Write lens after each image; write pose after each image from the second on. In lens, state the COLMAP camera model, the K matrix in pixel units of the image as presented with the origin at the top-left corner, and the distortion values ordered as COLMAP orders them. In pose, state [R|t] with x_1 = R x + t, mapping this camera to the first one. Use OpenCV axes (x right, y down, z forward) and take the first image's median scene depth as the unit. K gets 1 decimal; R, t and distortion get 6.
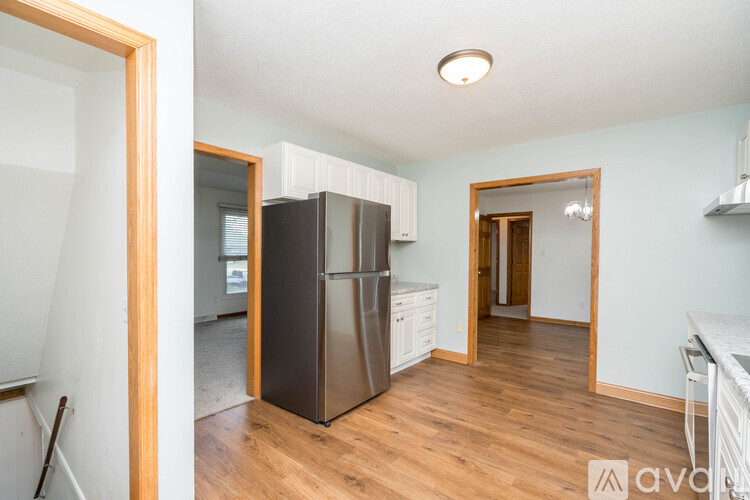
lens RADIAL K [[338.9, 0, 372.9], [0, 338.9, 256.2], [0, 0, 1]] dist [-0.001157, -0.000128]
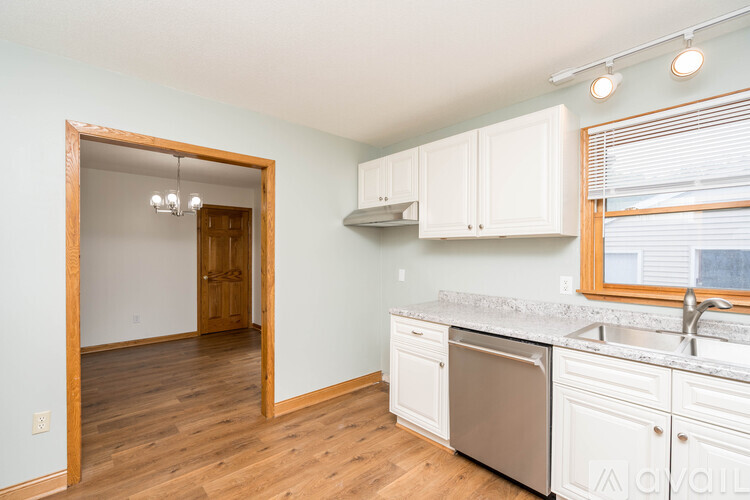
lens RADIAL K [[338.9, 0, 372.9], [0, 338.9, 256.2], [0, 0, 1]] dist [-0.001157, -0.000128]
pose [[0.165740, -0.019971, 0.985967, -0.118870], [0.011930, 0.999762, 0.018245, -0.019671], [-0.986097, 0.008739, 0.165939, 0.460404]]
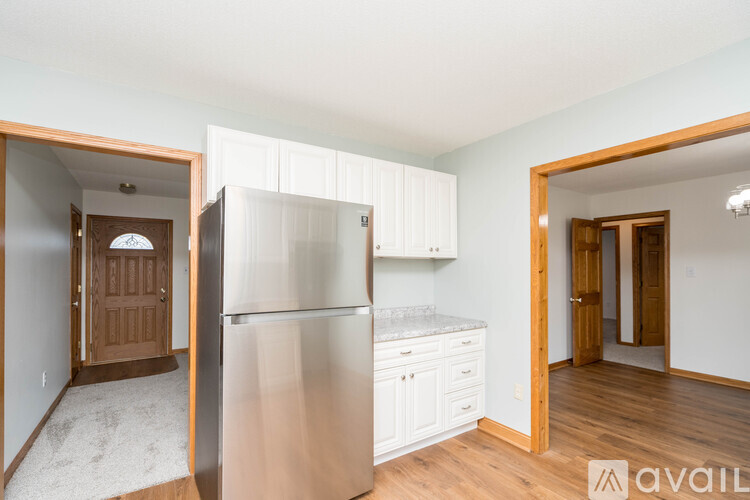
lens RADIAL K [[345.0, 0, 366.3], [0, 345.0, 263.8], [0, 0, 1]] dist [0.000194, 0.000294]
pose [[0.950257, -0.011133, -0.311268, 0.183774], [0.002766, 0.999623, -0.027308, -0.014817], [0.311454, 0.025089, 0.949930, 0.274139]]
